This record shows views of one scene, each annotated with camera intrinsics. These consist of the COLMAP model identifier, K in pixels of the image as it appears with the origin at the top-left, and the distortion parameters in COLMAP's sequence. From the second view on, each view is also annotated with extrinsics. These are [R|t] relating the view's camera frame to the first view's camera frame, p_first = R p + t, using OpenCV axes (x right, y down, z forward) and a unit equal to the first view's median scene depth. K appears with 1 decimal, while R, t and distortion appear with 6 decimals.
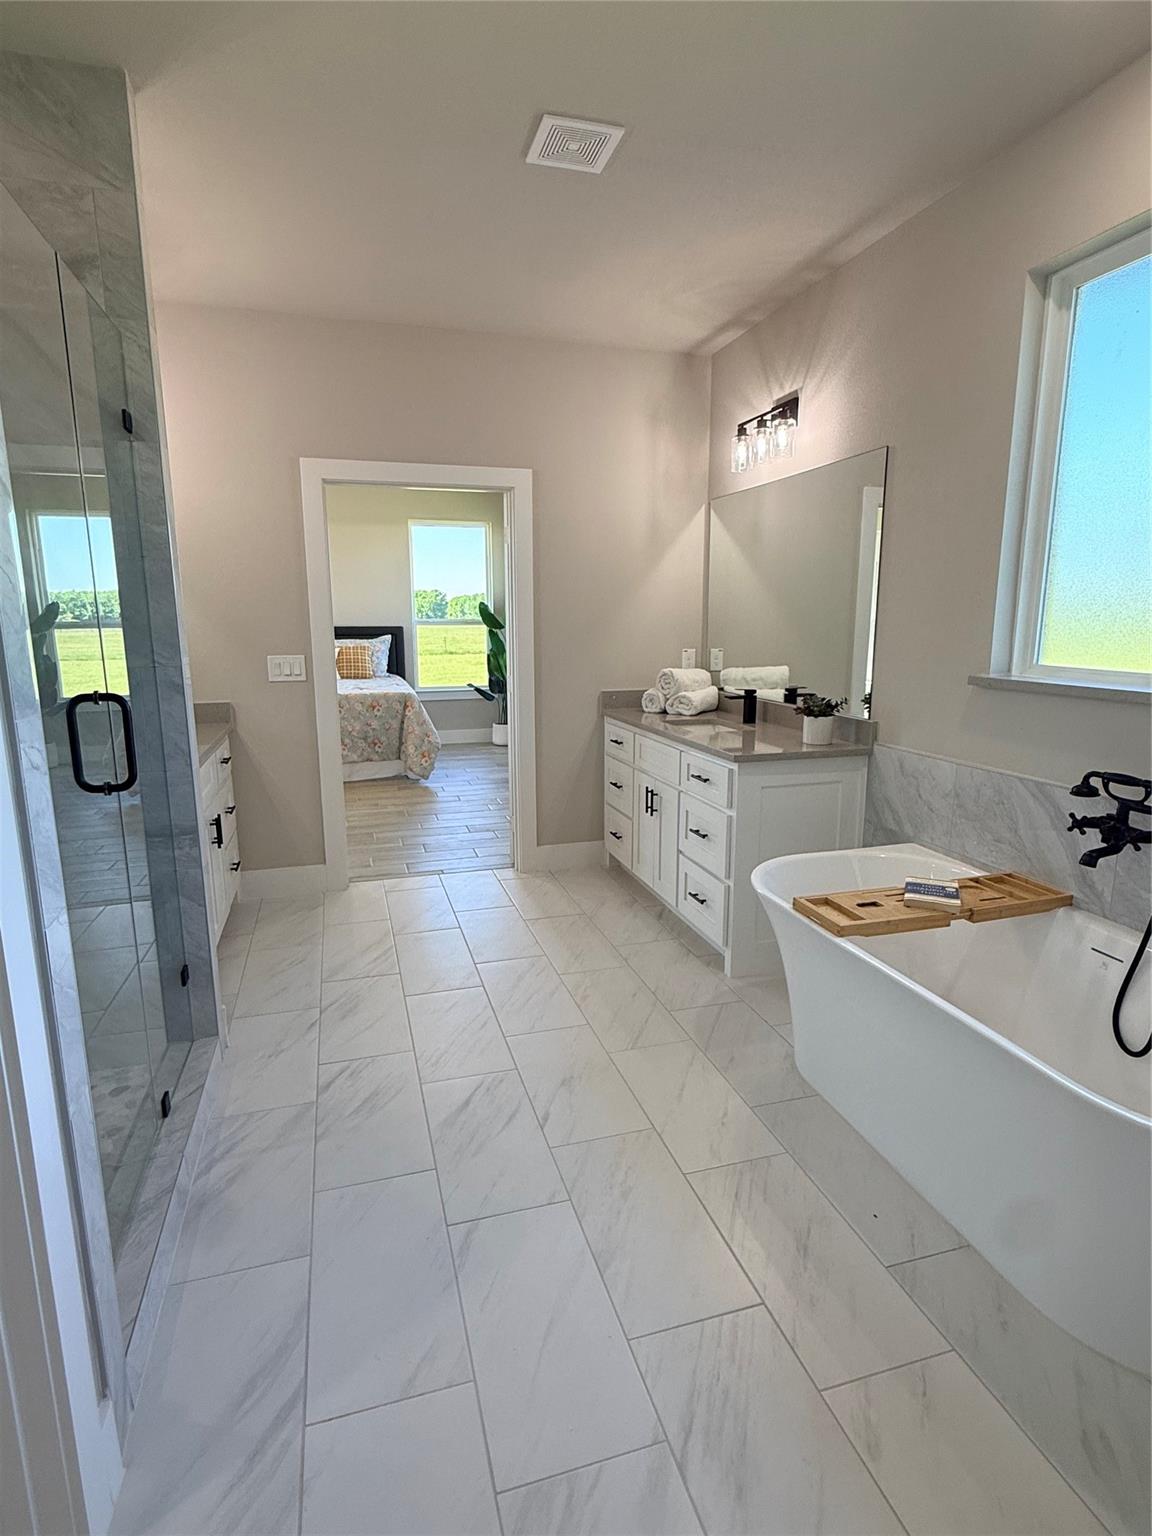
lens RADIAL K [[795.9, 0, 576.0], [0, 795.9, 768.0], [0, 0, 1]] dist [0.002380, 0.000502]
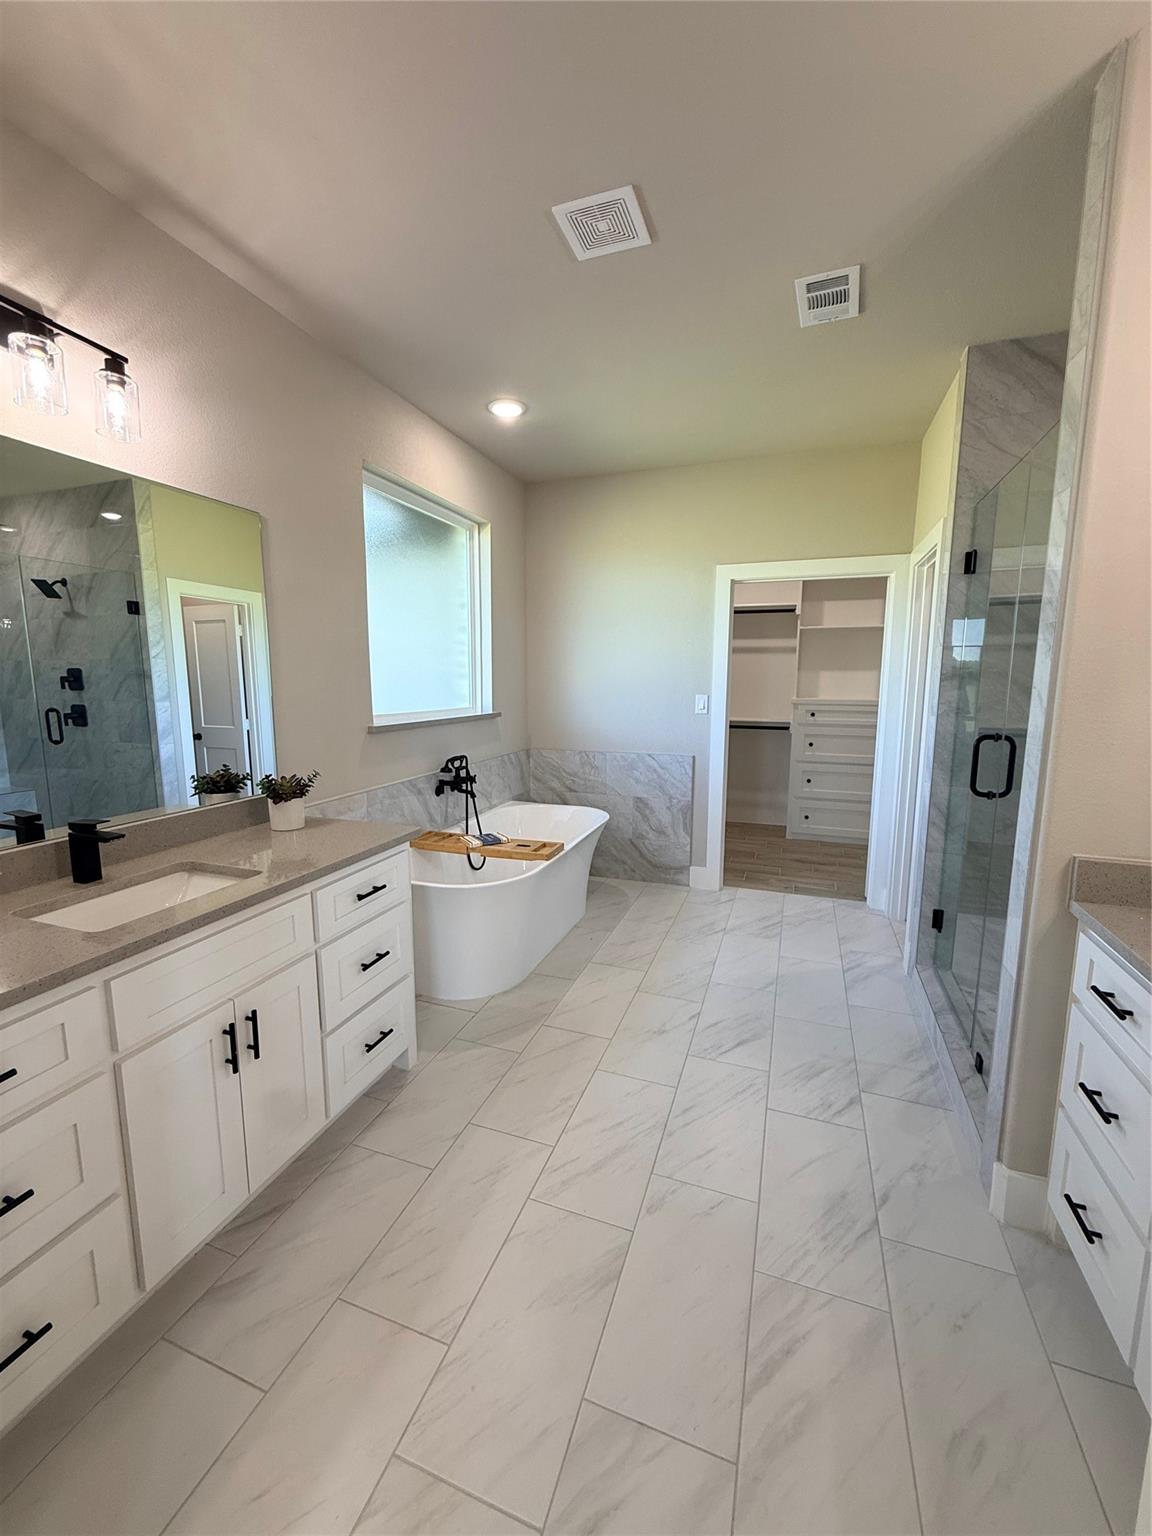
lens RADIAL K [[613.1, 0, 576.0], [0, 613.1, 768.0], [0, 0, 1]] dist [0.000443, 0.000066]
pose [[-0.802907, -0.082836, 0.590321, -0.486509], [0.114922, 0.950210, 0.289644, -0.351799], [-0.584922, 0.300398, -0.753410, 1.792441]]
